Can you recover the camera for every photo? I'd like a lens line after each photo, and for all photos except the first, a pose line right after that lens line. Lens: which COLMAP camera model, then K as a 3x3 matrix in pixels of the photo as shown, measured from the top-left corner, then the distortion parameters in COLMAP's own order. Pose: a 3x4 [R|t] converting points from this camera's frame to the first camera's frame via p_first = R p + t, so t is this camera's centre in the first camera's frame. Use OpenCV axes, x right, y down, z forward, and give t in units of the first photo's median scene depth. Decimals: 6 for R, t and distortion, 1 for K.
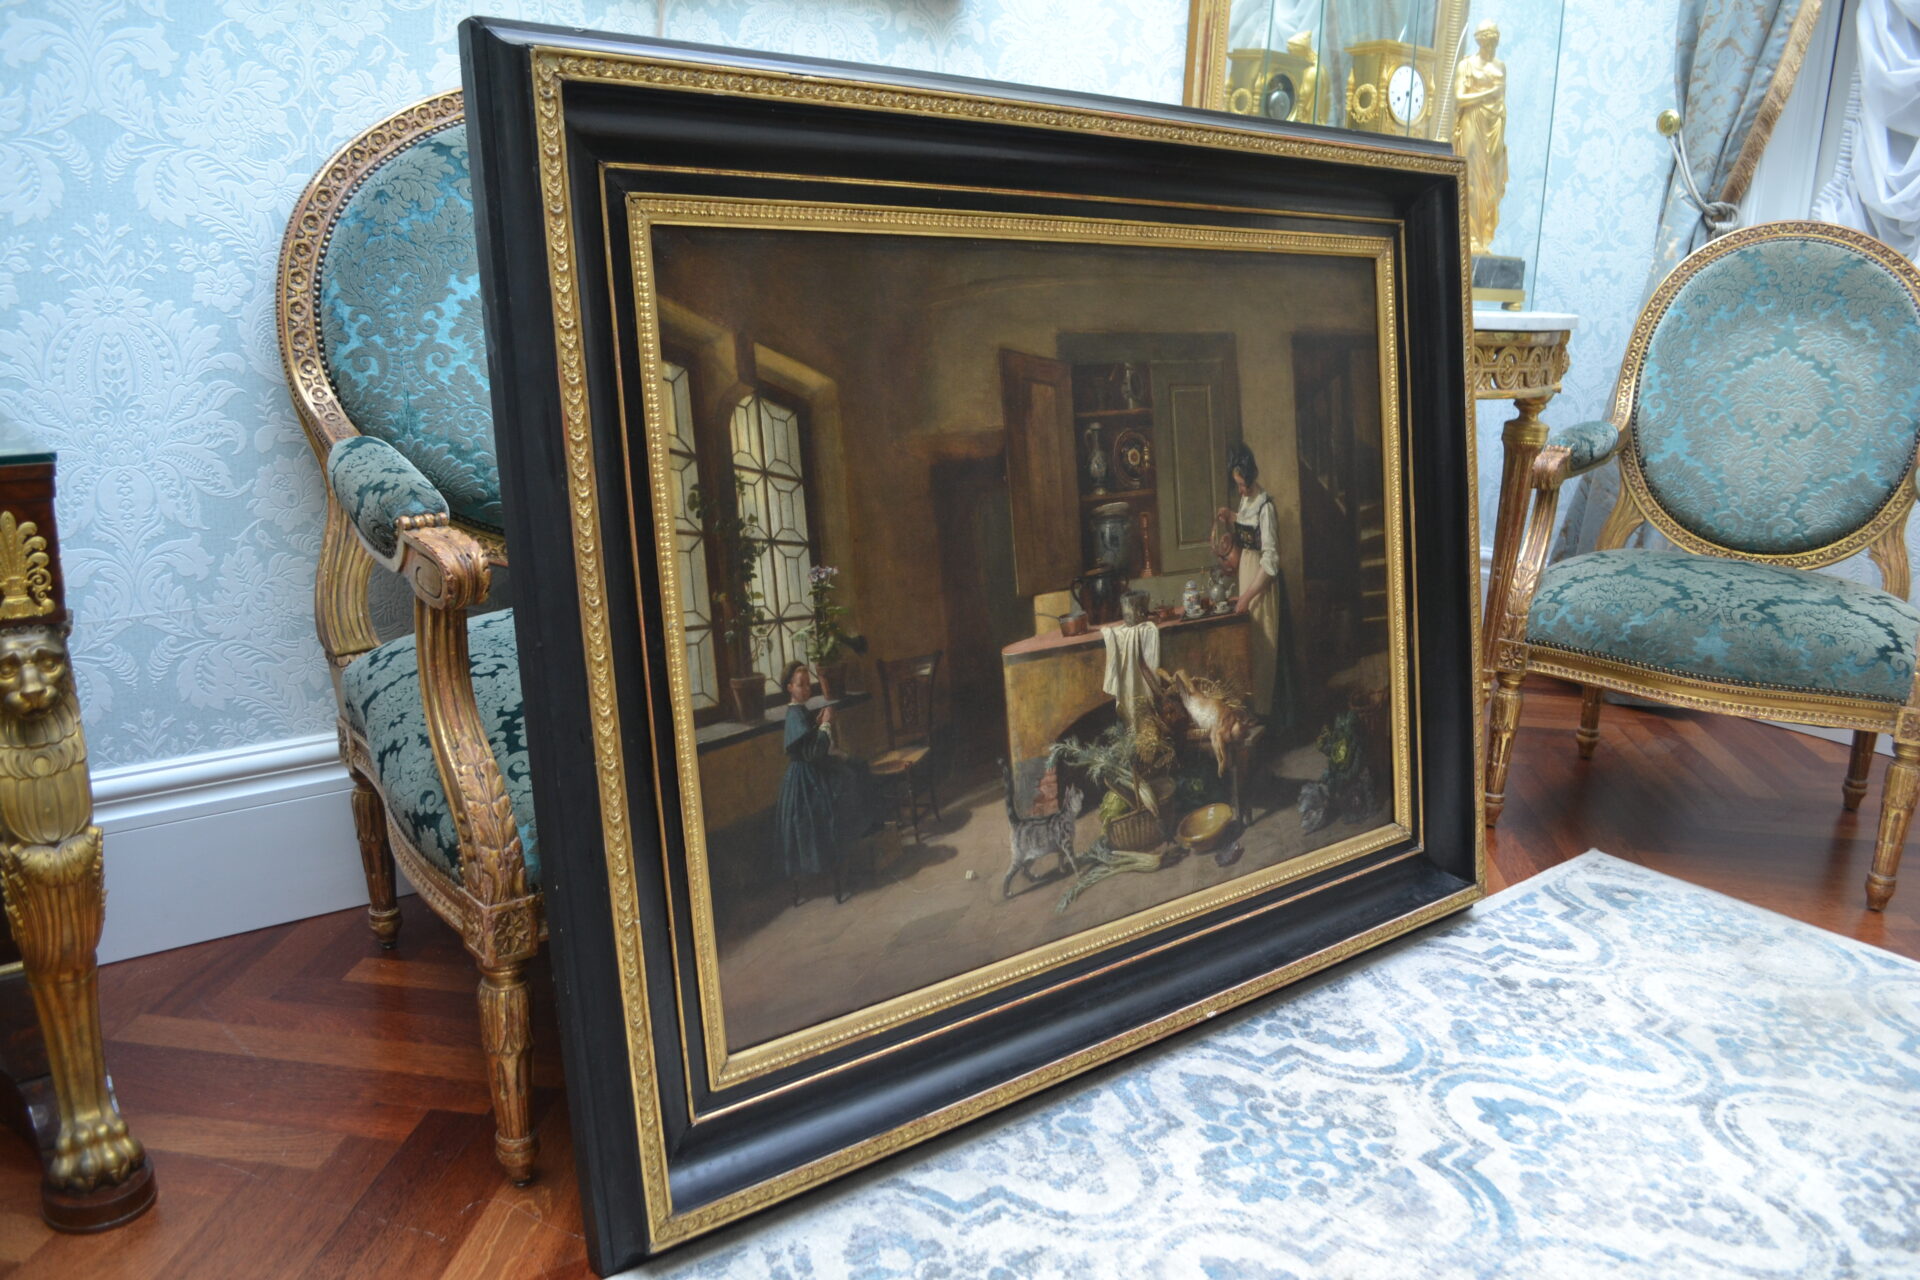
lens RADIAL K [[1526.4, 0, 977.1], [0, 1526.4, 654.2], [0, 0, 1]] dist [-0.082789, 0.010451]
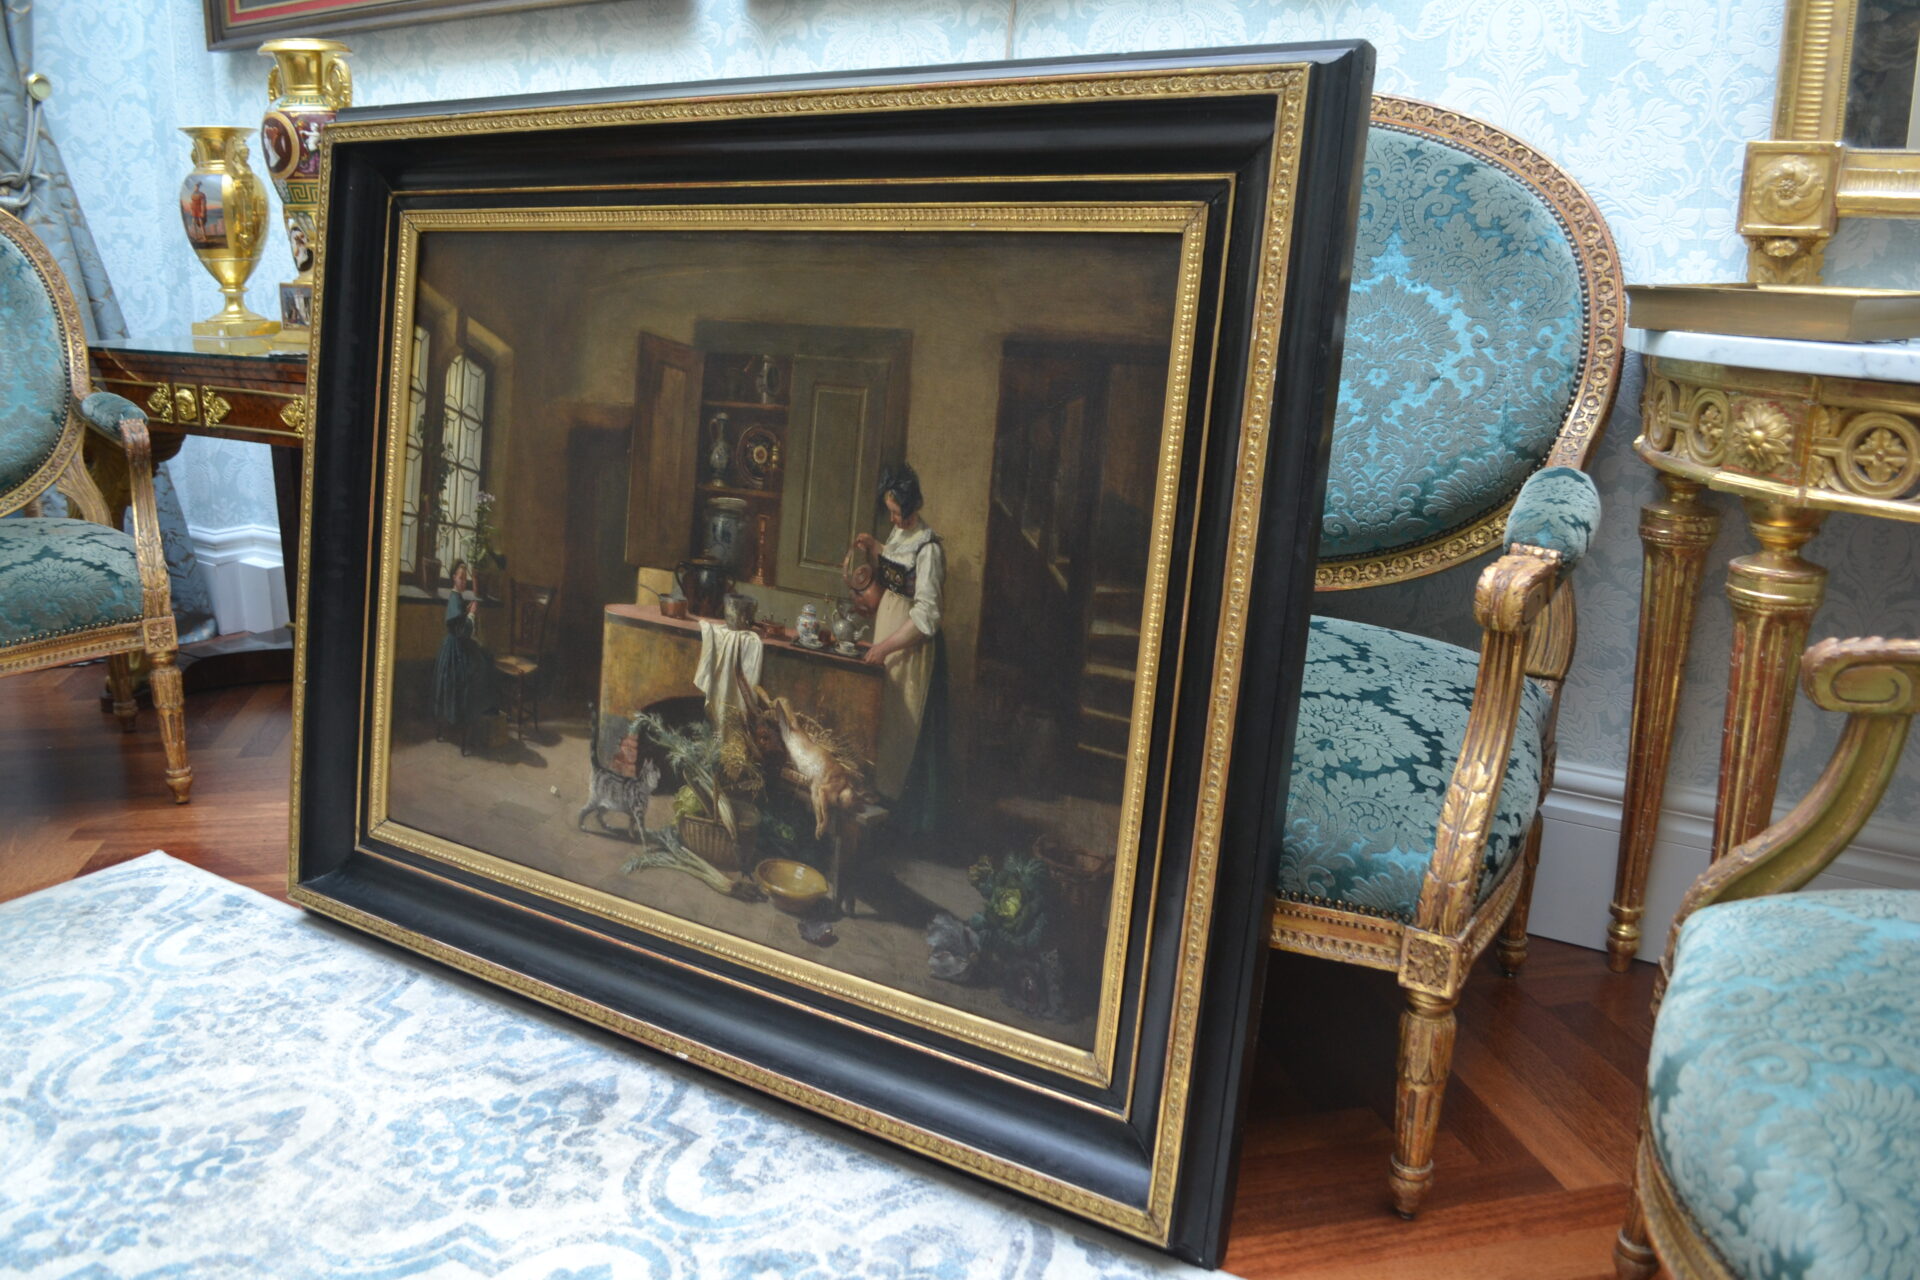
lens RADIAL K [[1526.4, 0, 977.1], [0, 1526.4, 654.2], [0, 0, 1]] dist [-0.082789, 0.010451]
pose [[0.296298, 0.212062, -0.931256, 1.076053], [-0.249459, 0.958377, 0.138868, -0.180715], [0.921942, 0.191164, 0.336866, 0.855855]]
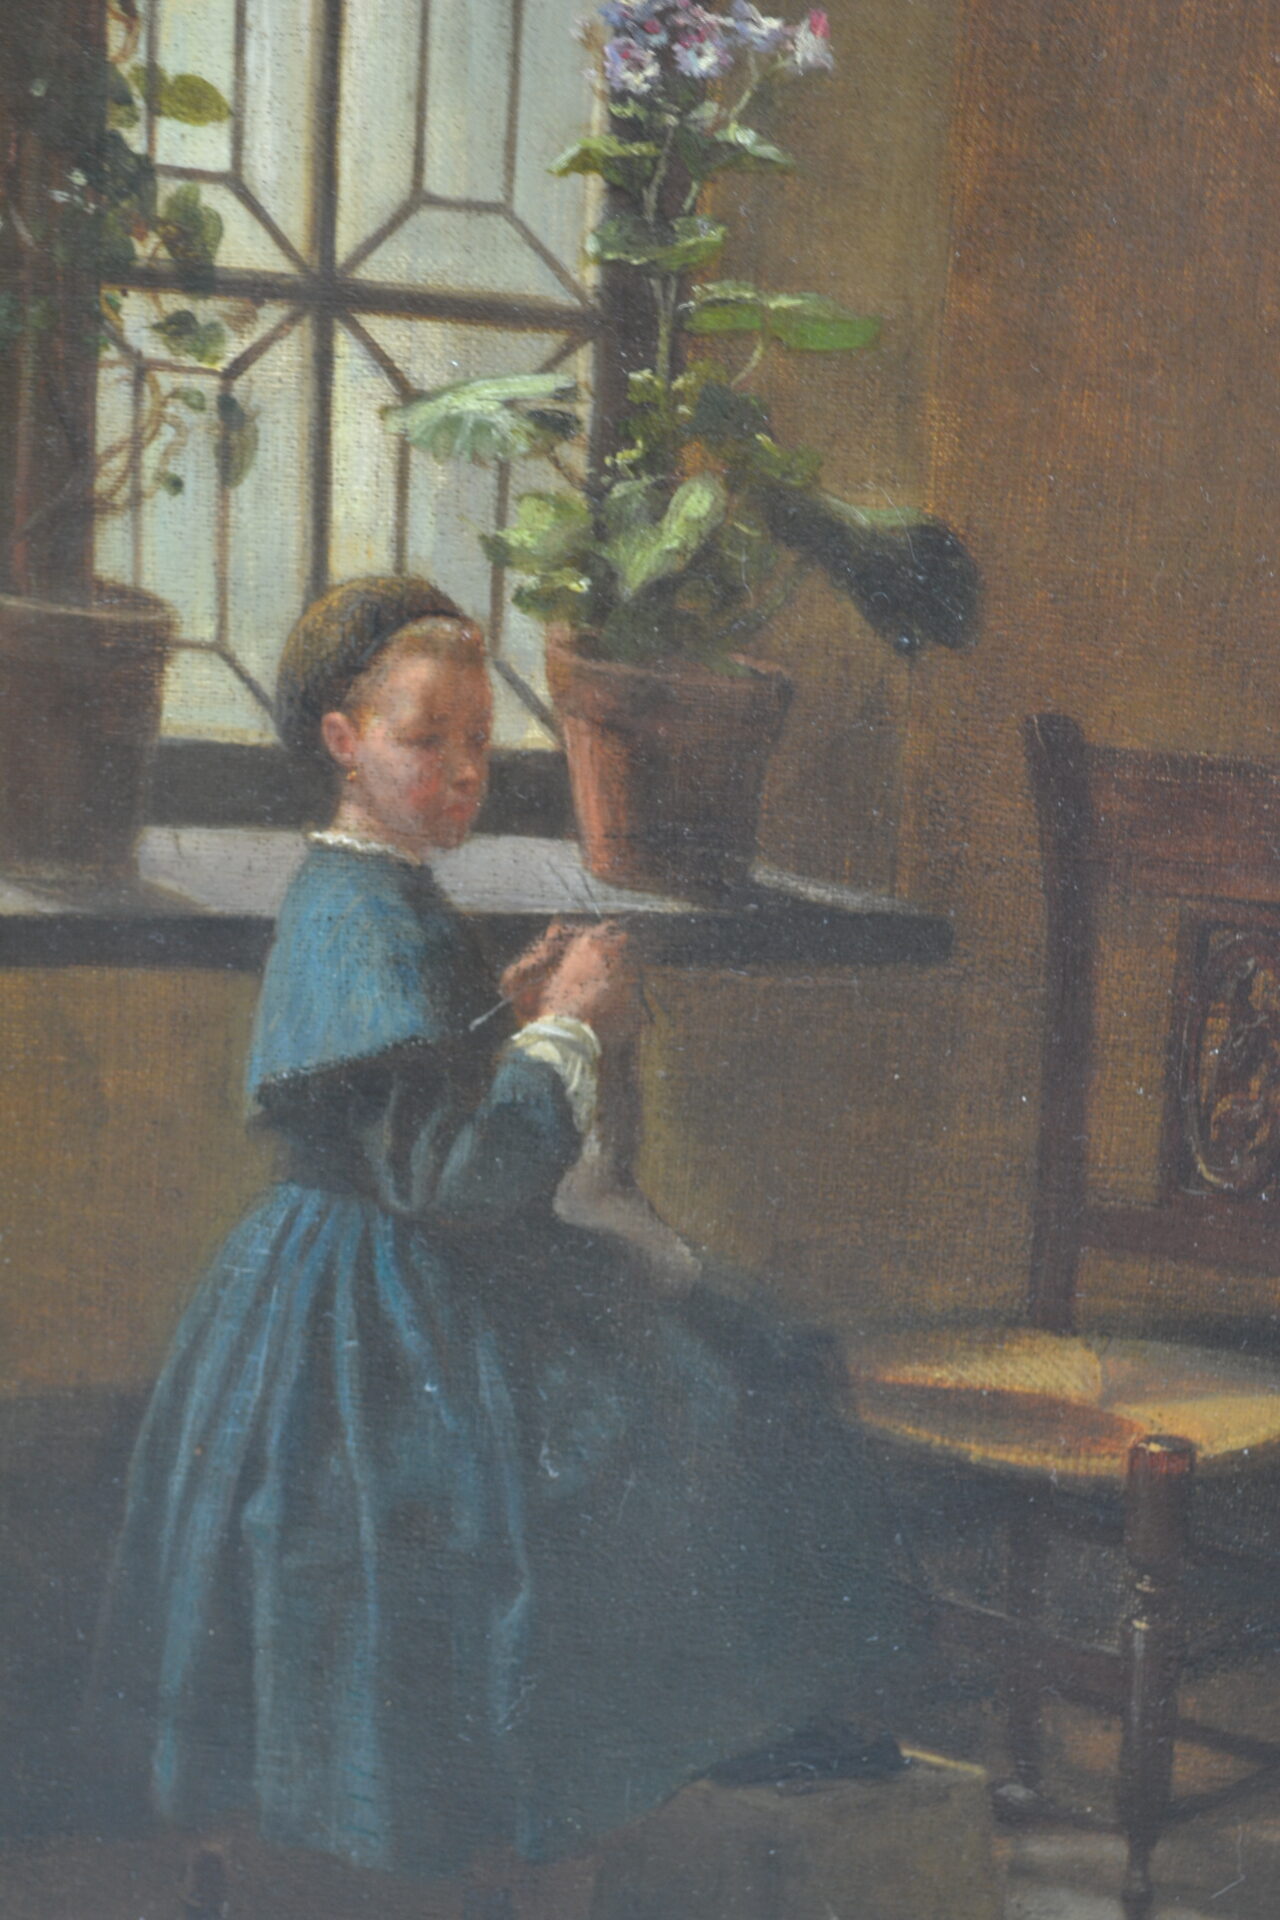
lens RADIAL K [[3435.4, 0, 644.9], [0, 3435.4, 948.5], [0, 0, 1]] dist [0.003981, 0.054521]
pose [[0.664176, 0.275453, -0.694979, 0.132418], [-0.213061, 0.960835, 0.177206, -0.023189], [0.716572, 0.030377, 0.696851, 0.669923]]
